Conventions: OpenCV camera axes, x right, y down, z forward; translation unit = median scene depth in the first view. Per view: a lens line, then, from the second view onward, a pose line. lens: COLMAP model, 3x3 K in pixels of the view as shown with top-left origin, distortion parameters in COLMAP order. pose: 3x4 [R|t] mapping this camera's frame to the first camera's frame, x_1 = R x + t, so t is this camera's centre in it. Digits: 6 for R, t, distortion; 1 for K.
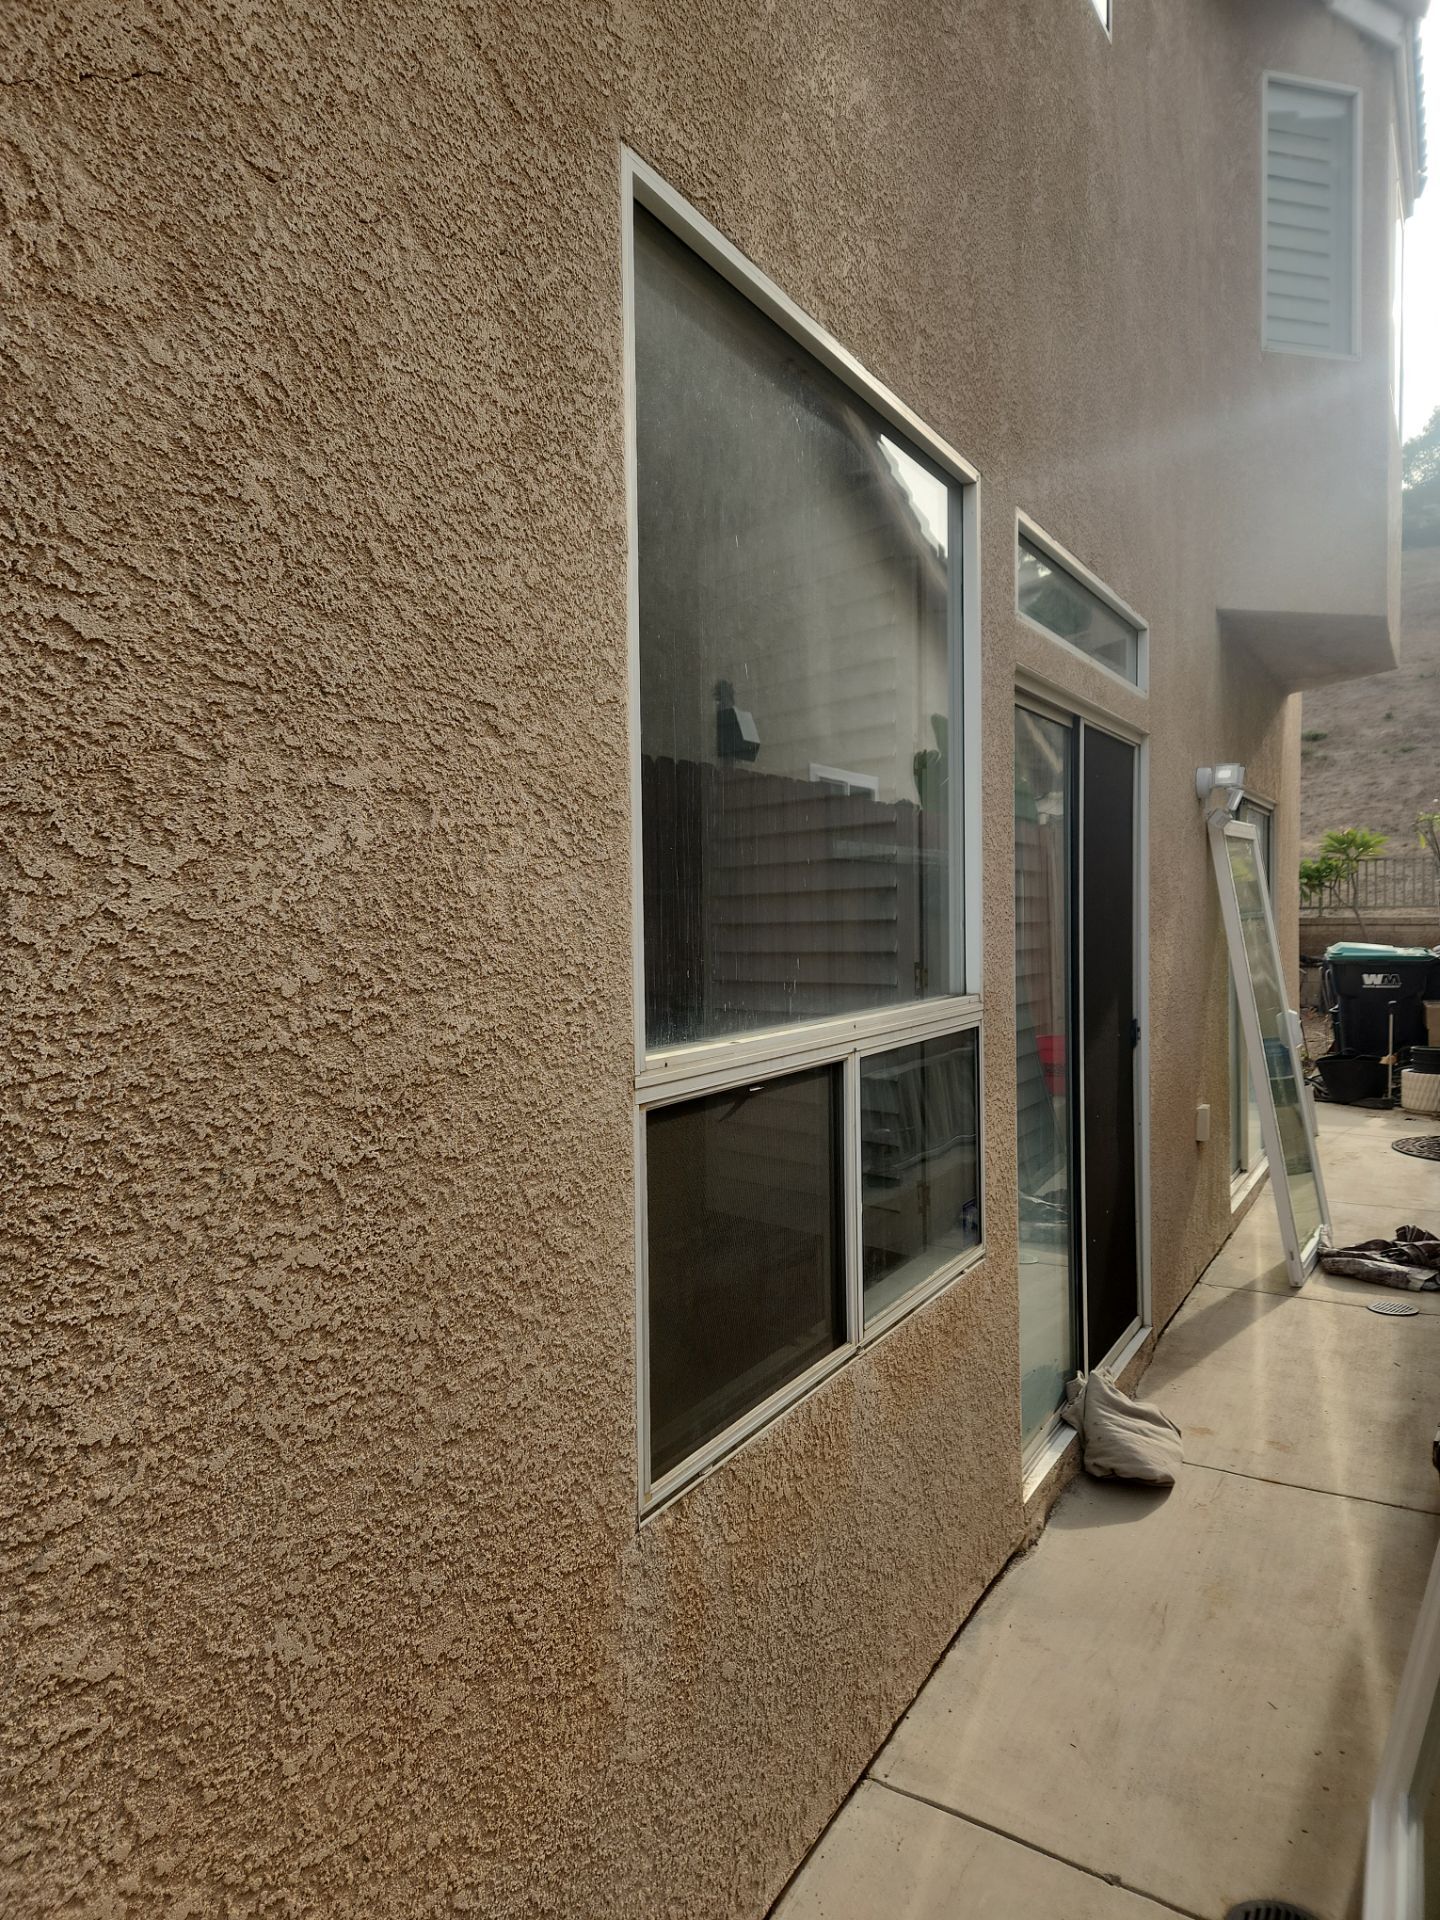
lens RADIAL K [[1294.0, 0, 700.4], [0, 1294.0, 955.1], [0, 0, 1]] dist [0.095075, -0.092783]
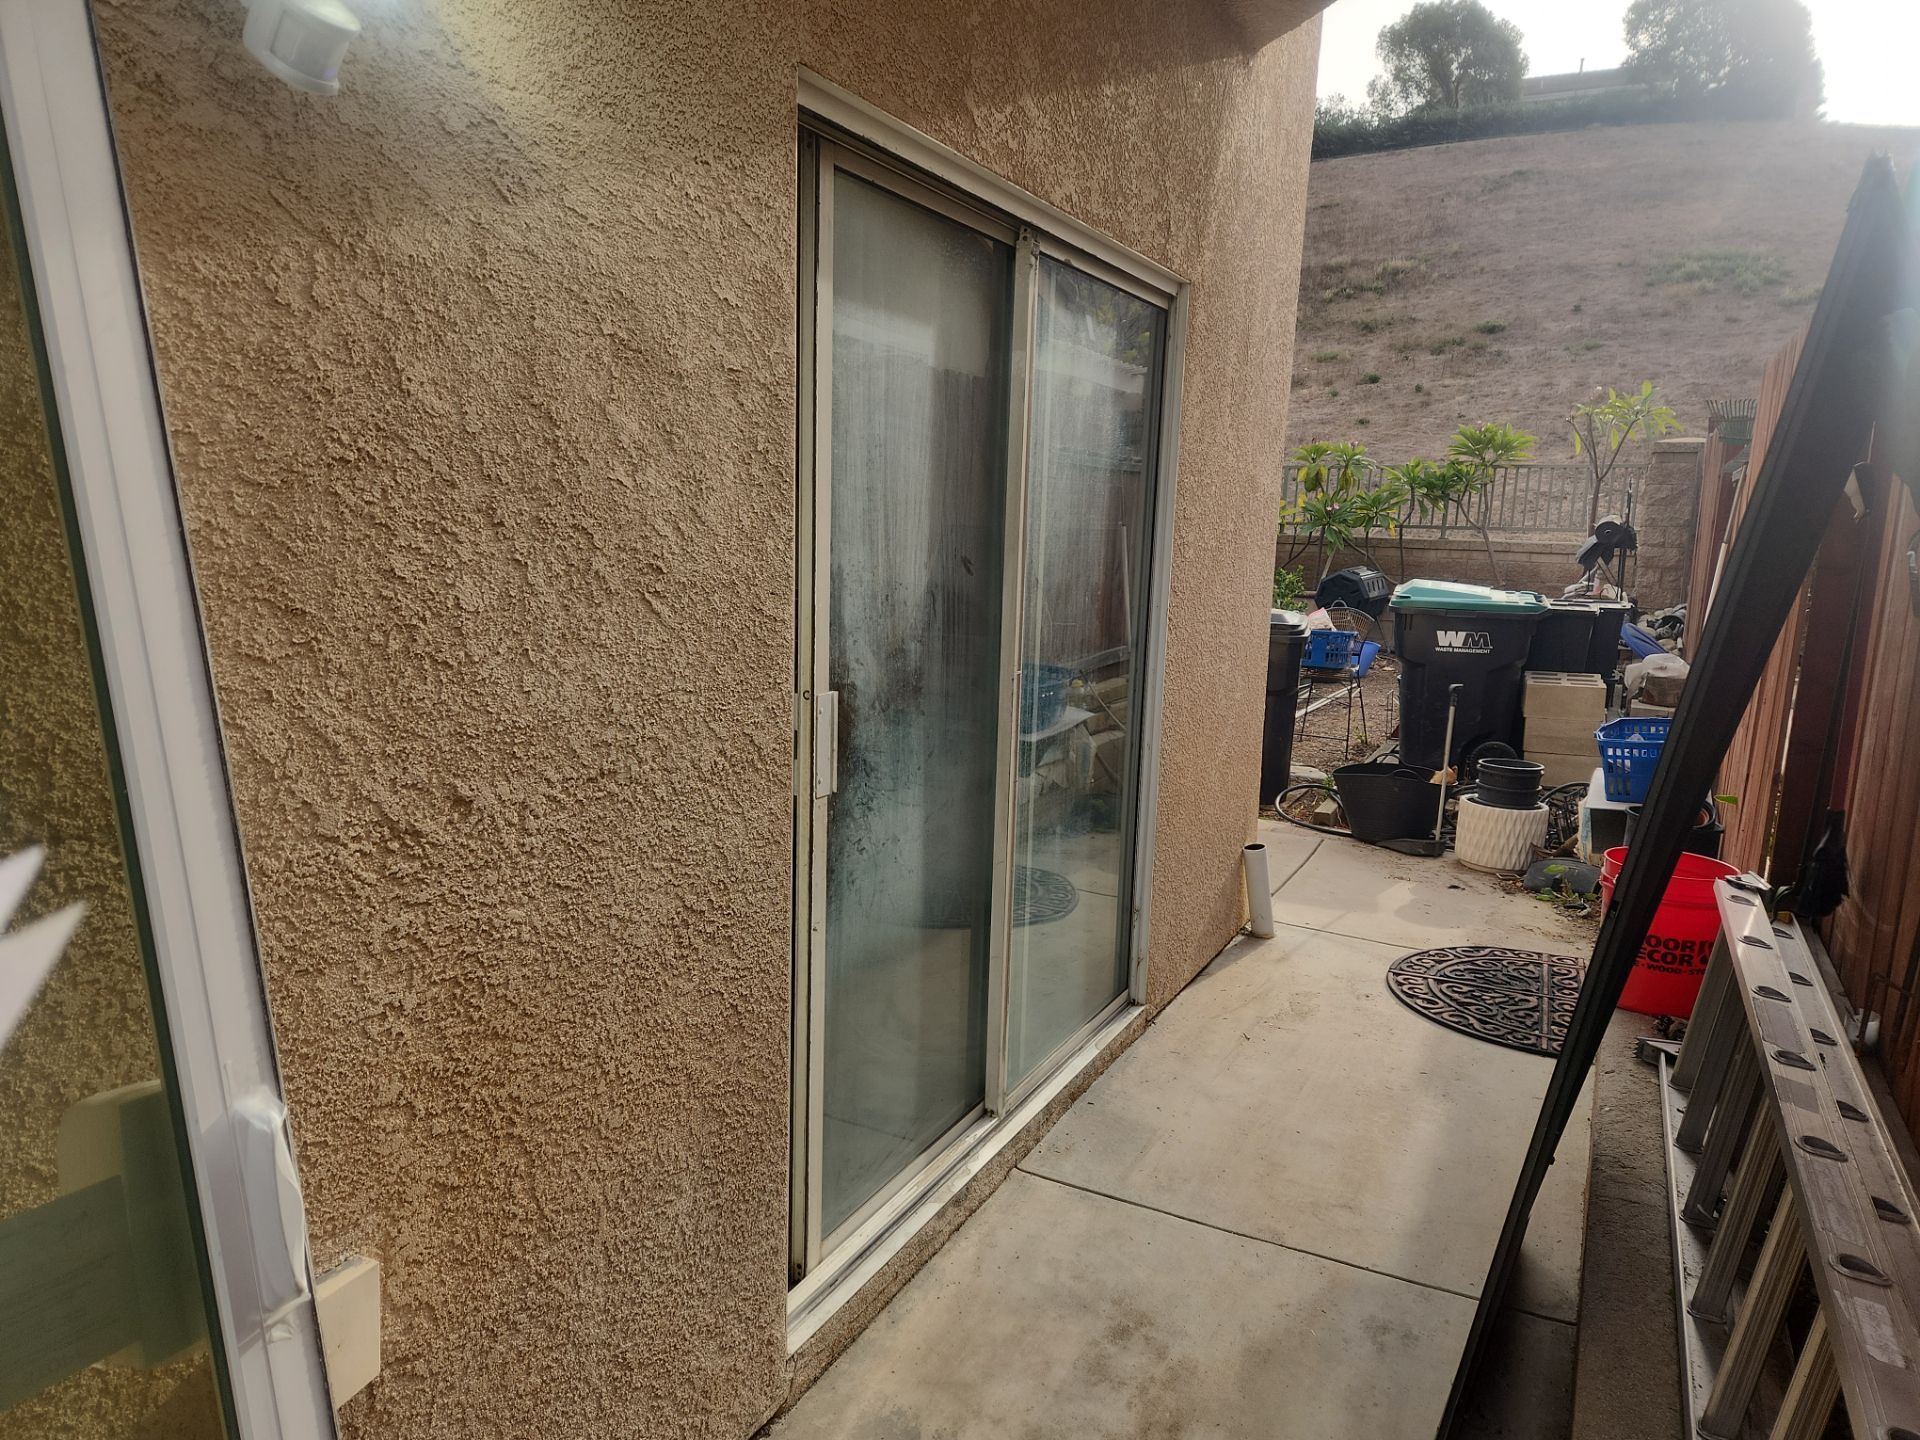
lens RADIAL K [[1310.9, 0, 934.3], [0, 1310.9, 751.6], [0, 0, 1]] dist [0.098215, -0.094474]
pose [[0.998214, 0.033895, 0.049190, 0.425683], [-0.040765, 0.988422, 0.146155, -0.023129], [-0.043666, -0.147899, 0.988038, 0.669222]]
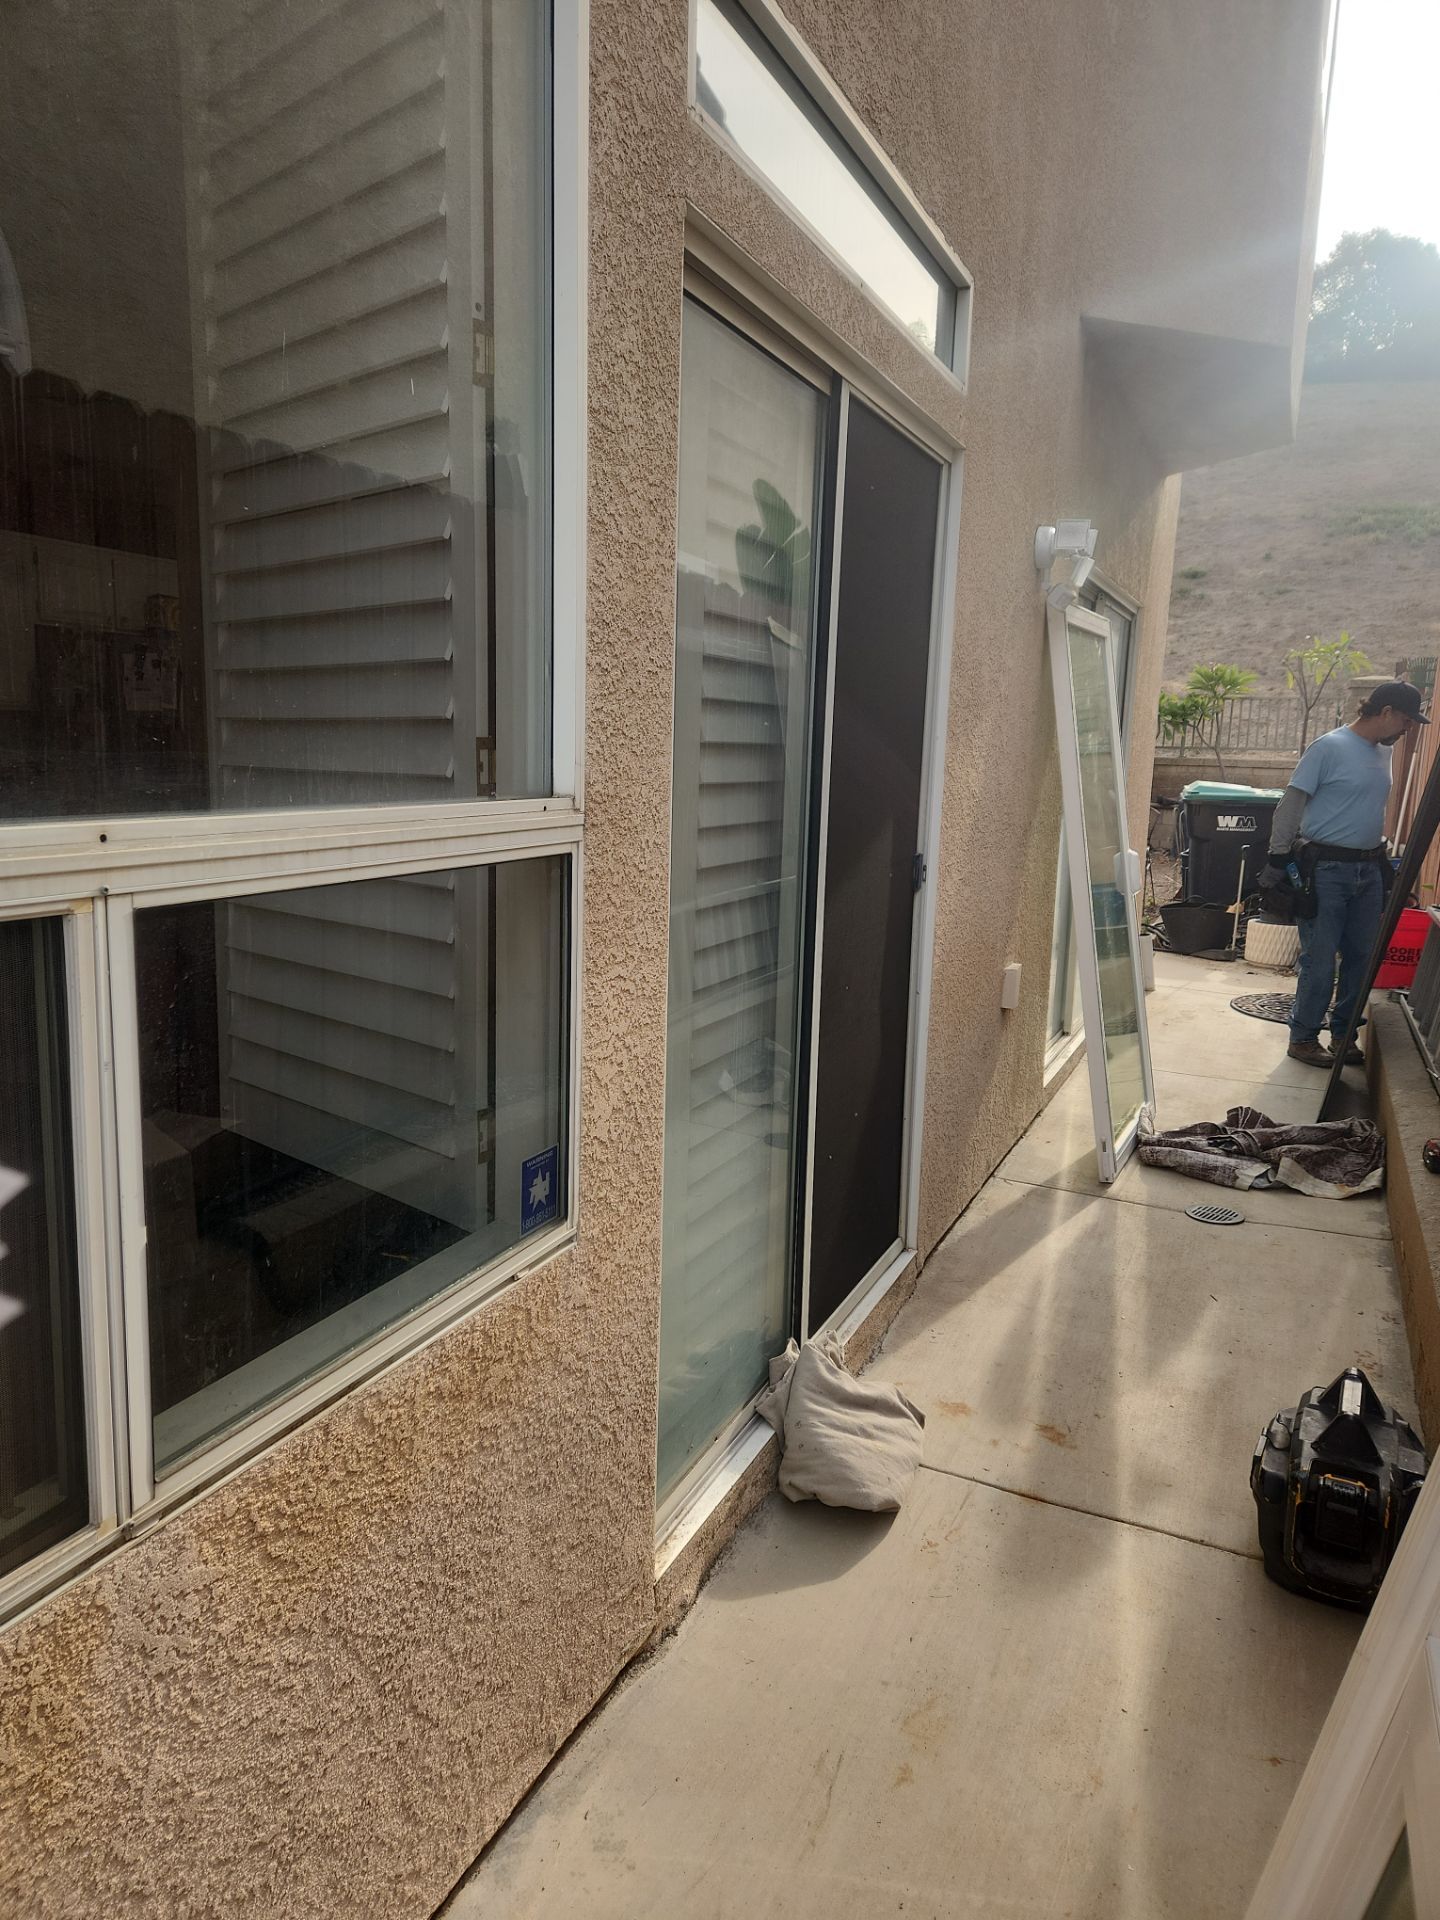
lens RADIAL K [[1294.0, 0, 700.4], [0, 1294.0, 955.1], [0, 0, 1]] dist [0.095075, -0.092783]
pose [[0.995158, 0.025324, 0.094972, 0.102472], [-0.037581, 0.990857, 0.129579, 0.011067], [-0.090822, -0.132520, 0.987010, 0.202760]]
